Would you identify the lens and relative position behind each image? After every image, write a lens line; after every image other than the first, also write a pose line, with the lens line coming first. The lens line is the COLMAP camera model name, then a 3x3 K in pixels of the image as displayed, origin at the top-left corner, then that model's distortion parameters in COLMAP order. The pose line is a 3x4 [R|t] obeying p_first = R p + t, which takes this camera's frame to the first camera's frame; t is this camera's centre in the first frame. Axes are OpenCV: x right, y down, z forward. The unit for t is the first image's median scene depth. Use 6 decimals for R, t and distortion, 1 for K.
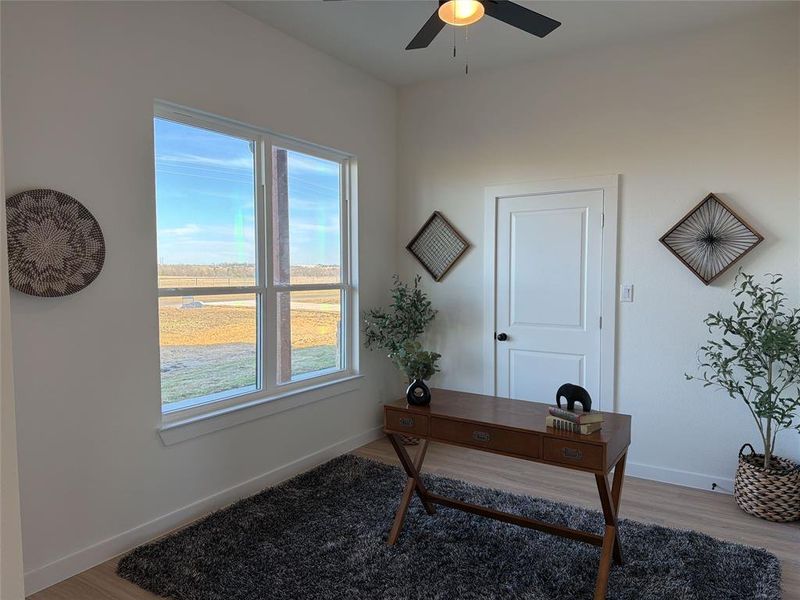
lens RADIAL K [[558.7, 0, 393.3], [0, 558.7, 299.7], [0, 0, 1]] dist [0.045207, -0.060153]
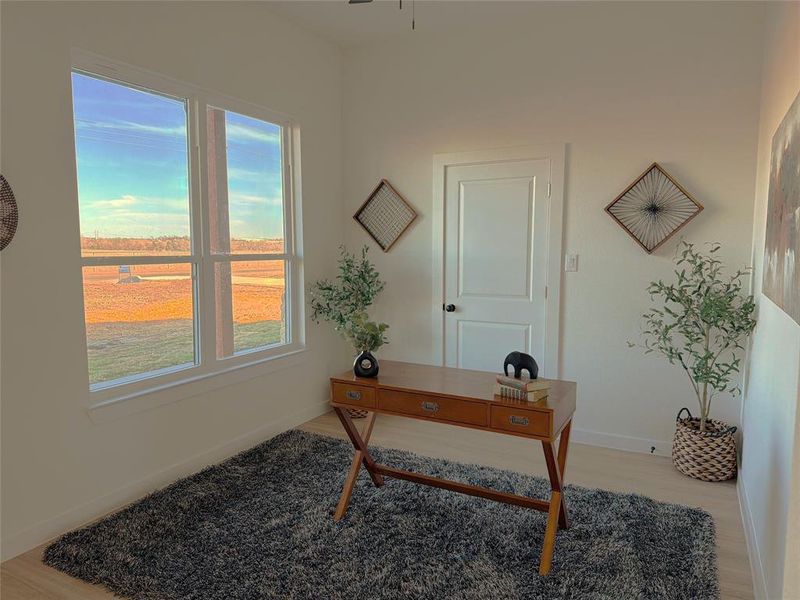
lens RADIAL K [[558.7, 0, 393.6], [0, 558.7, 303.0], [0, 0, 1]] dist [0.045207, -0.060153]
pose [[0.995852, -0.008955, 0.090549, 0.005299], [0.004372, 0.998705, 0.050695, 0.008517], [-0.090886, -0.050088, 0.994601, 0.028272]]
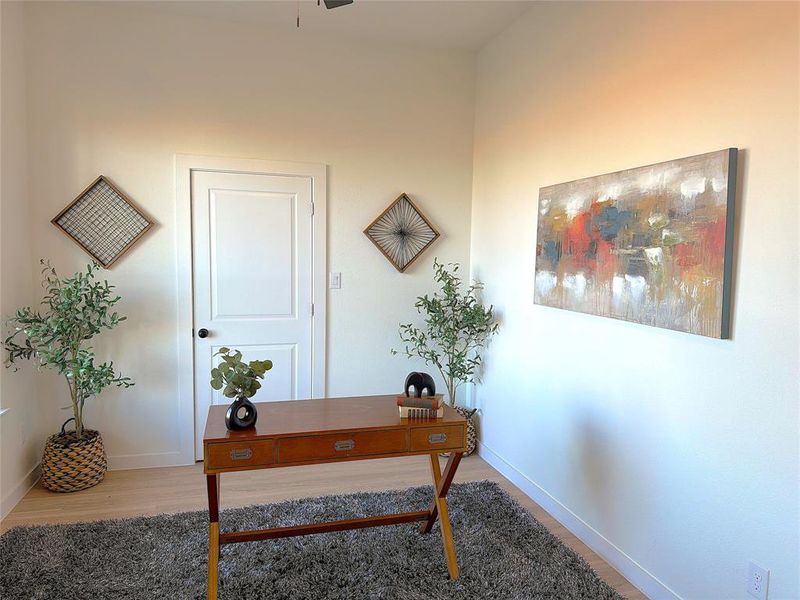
lens RADIAL K [[558.7, 0, 391.5], [0, 558.7, 299.6], [0, 0, 1]] dist [0.045207, -0.060153]
pose [[0.640853, -0.044593, 0.766367, -0.345010], [0.021611, 0.998964, 0.040056, -0.016559], [-0.767359, -0.009108, 0.641153, 0.273313]]
